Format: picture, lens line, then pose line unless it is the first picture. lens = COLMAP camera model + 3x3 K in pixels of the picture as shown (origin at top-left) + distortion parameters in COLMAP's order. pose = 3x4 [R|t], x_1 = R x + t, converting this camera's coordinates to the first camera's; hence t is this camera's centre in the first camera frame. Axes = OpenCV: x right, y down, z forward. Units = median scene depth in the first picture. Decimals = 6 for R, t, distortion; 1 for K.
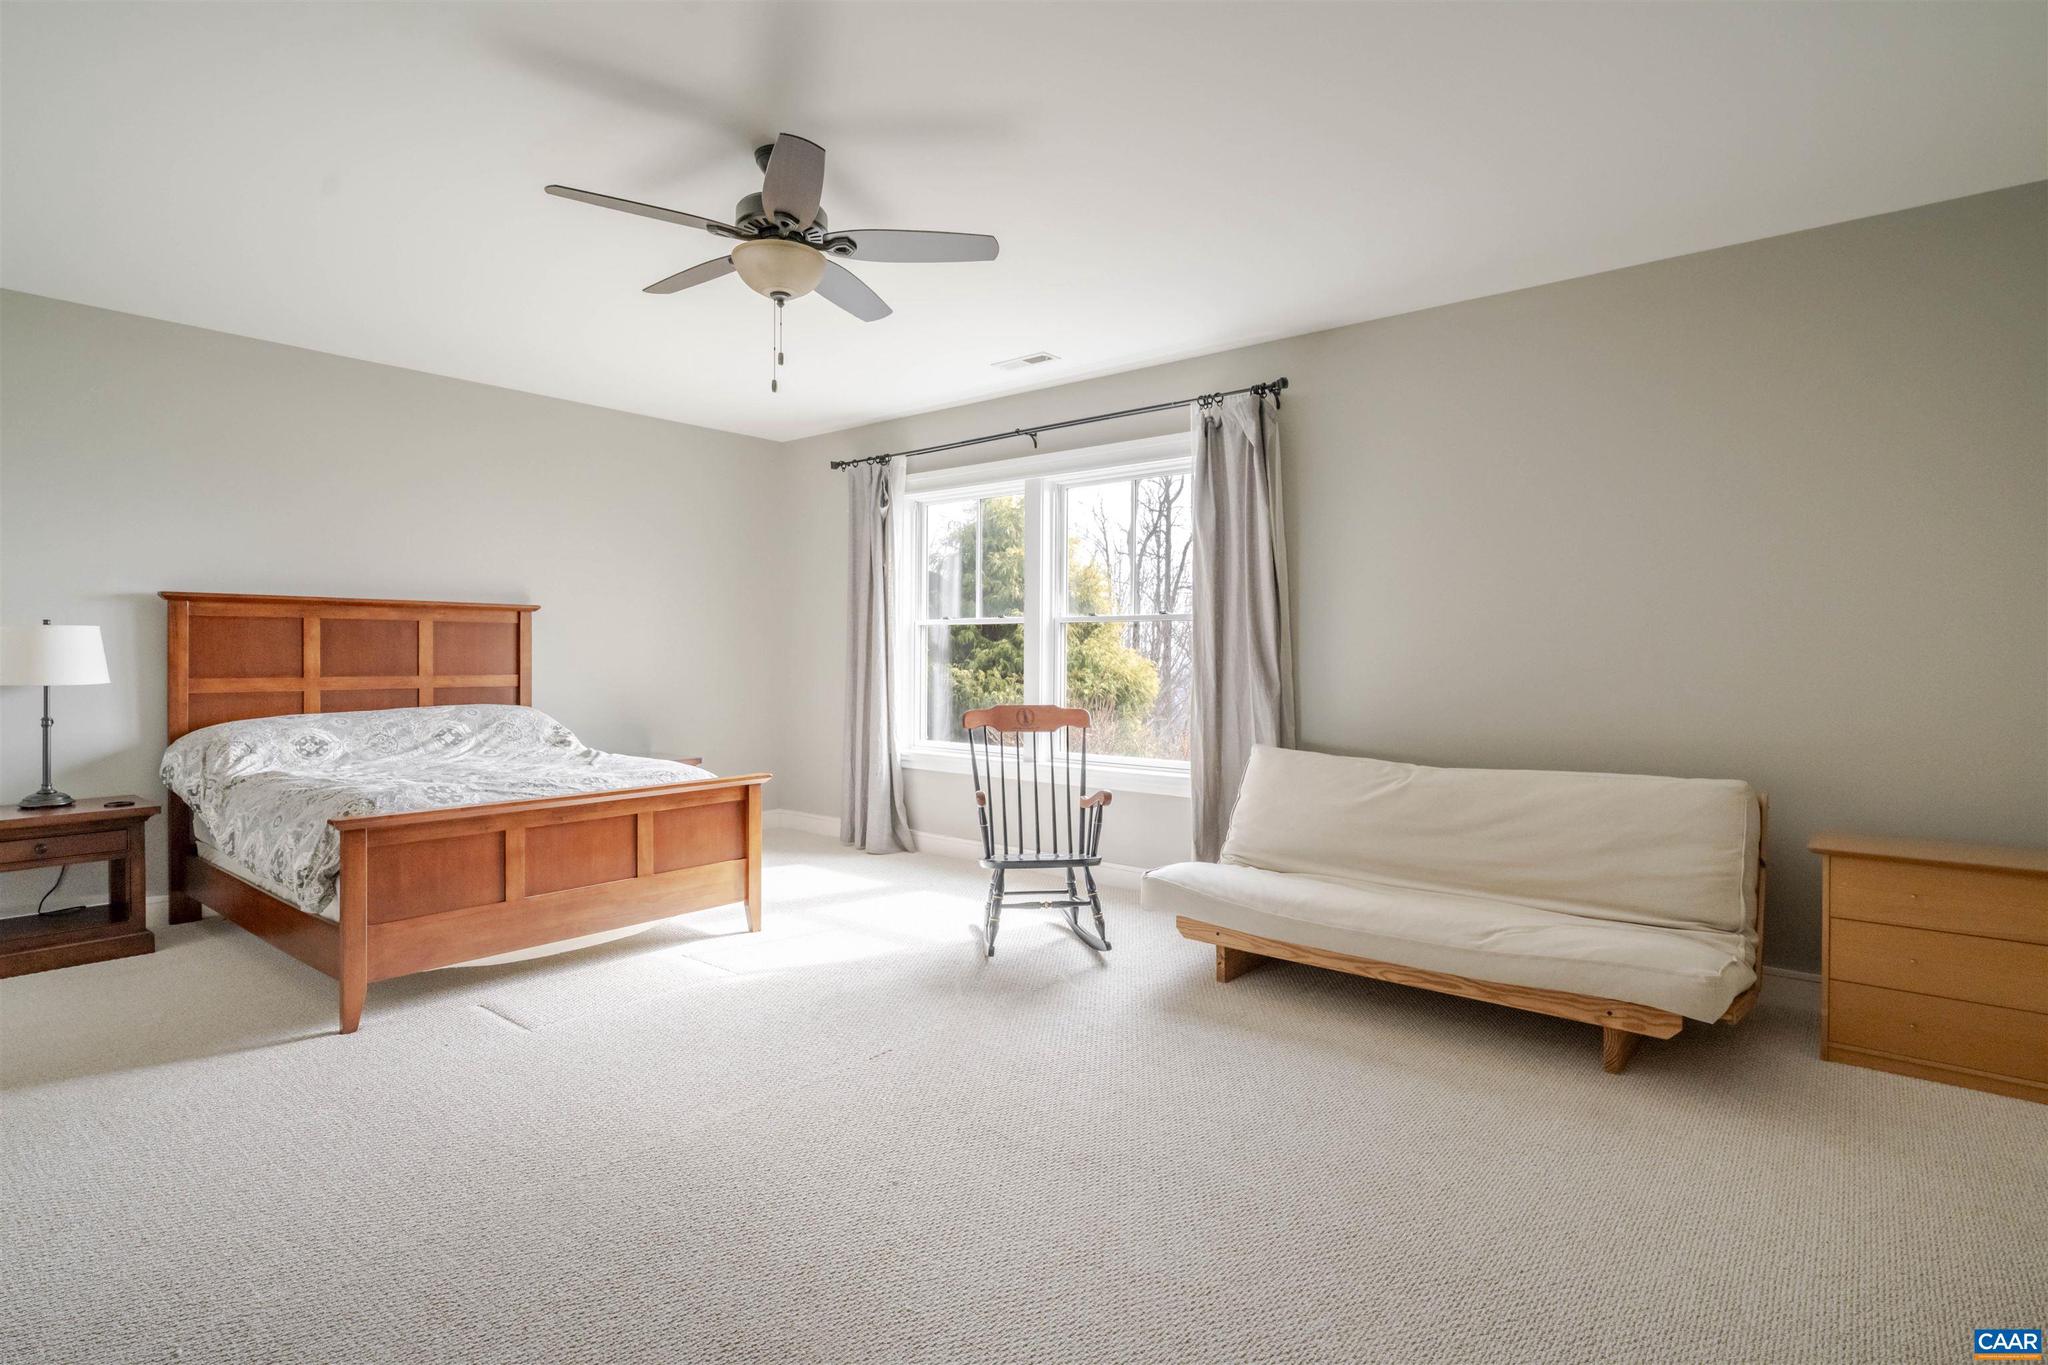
lens RADIAL K [[1032.8, 0, 1026.4], [0, 1032.8, 671.4], [0, 0, 1]] dist [-0.000993, -0.000456]
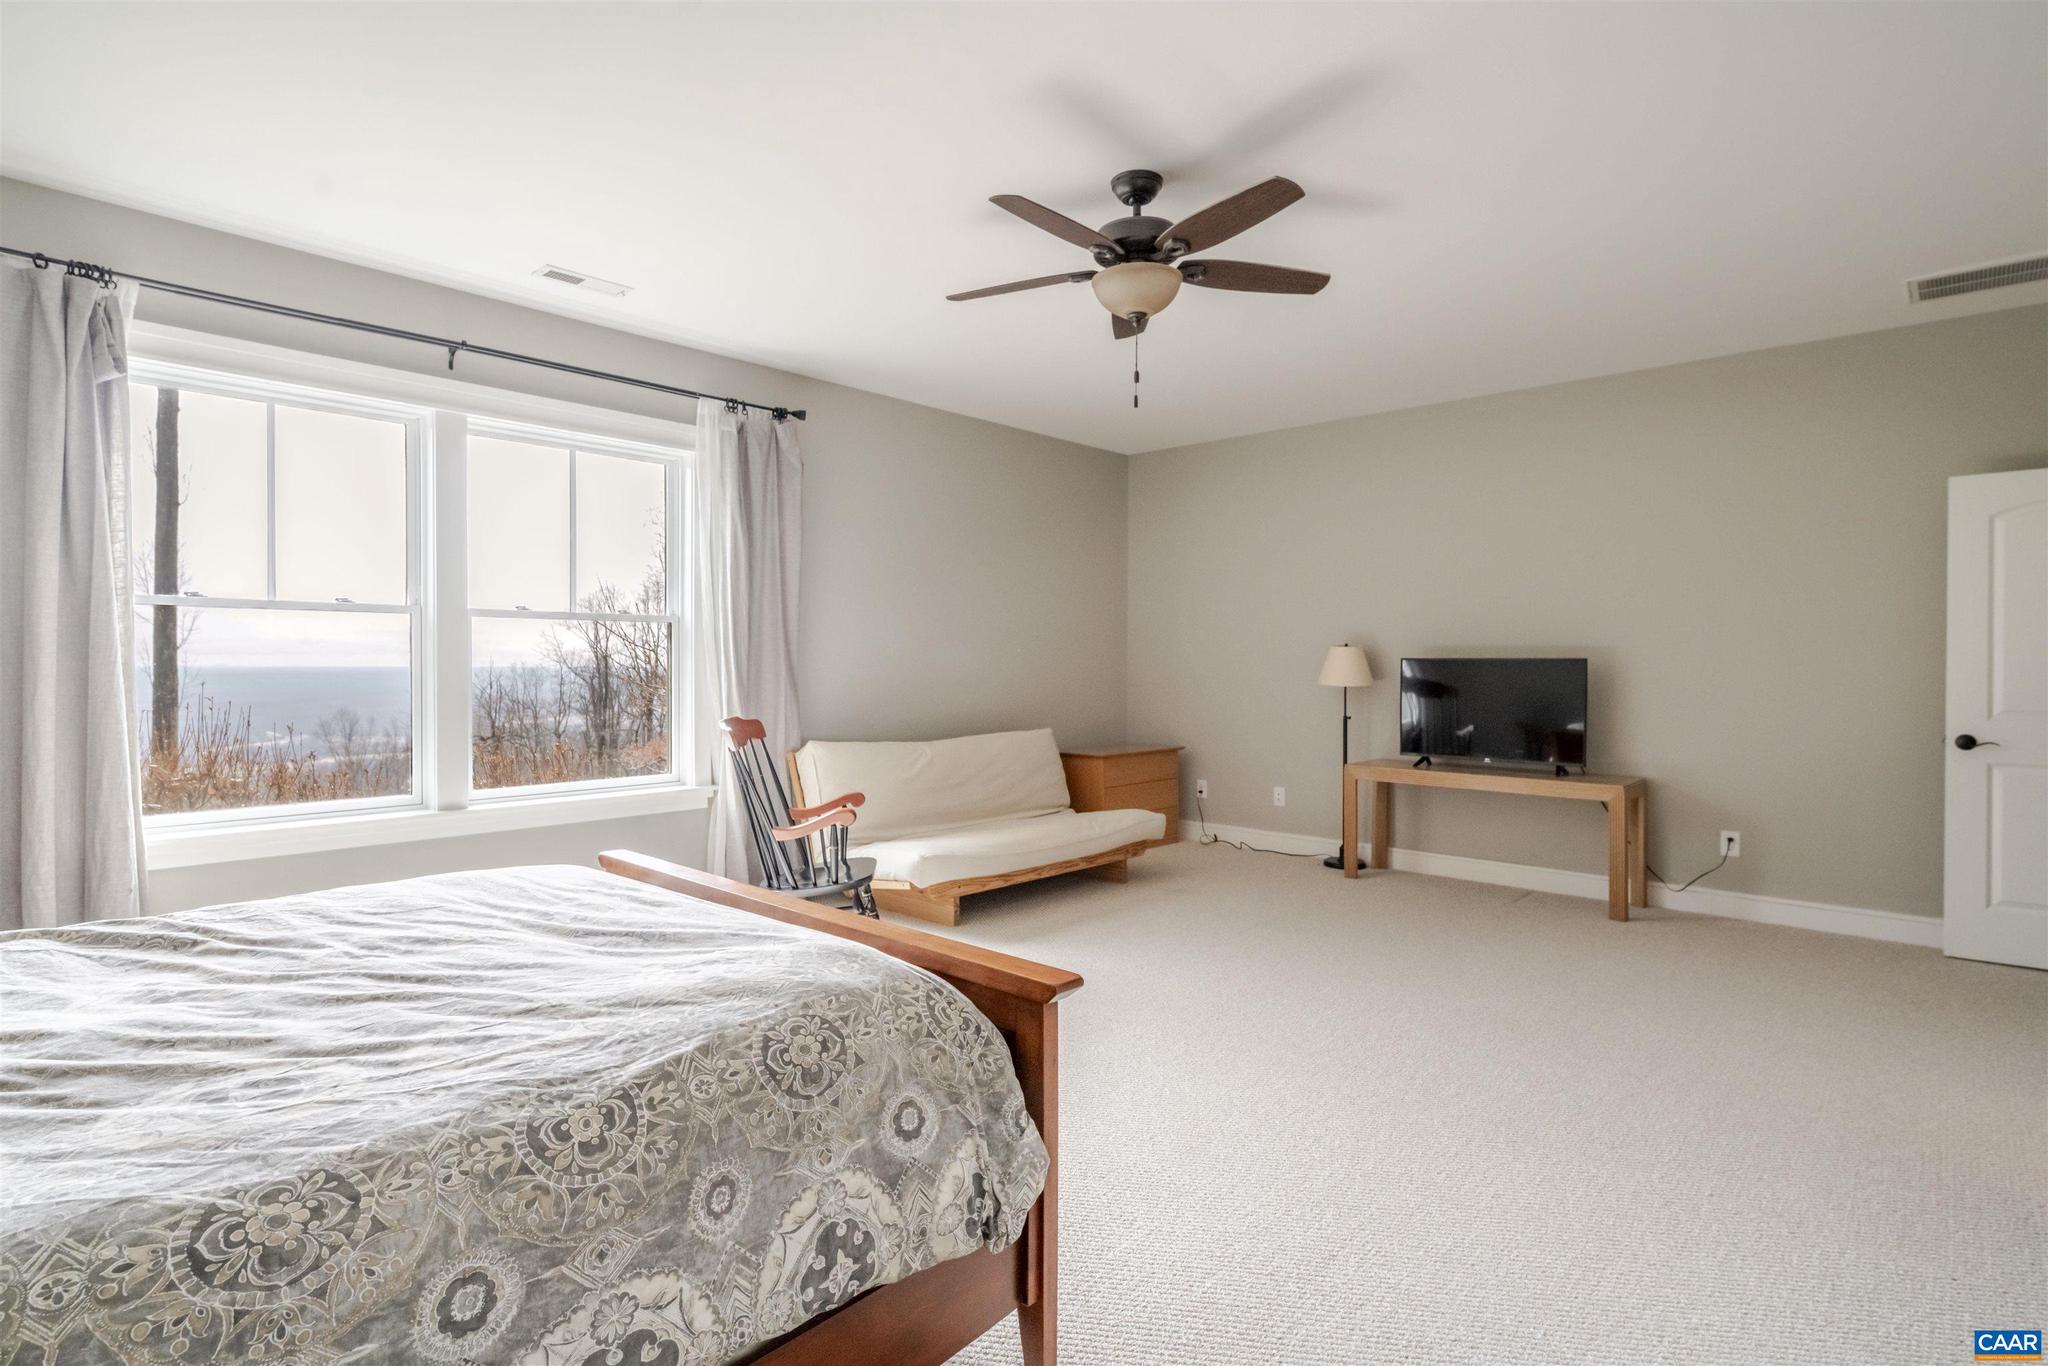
lens RADIAL K [[1032.8, 0, 1026.3], [0, 1032.8, 676.1], [0, 0, 1]] dist [-0.000993, -0.000456]
pose [[0.071330, -0.008846, 0.997414, -0.713275], [0.011242, 0.999904, 0.008064, -0.002864], [-0.997389, 0.010638, 0.071423, 0.572504]]
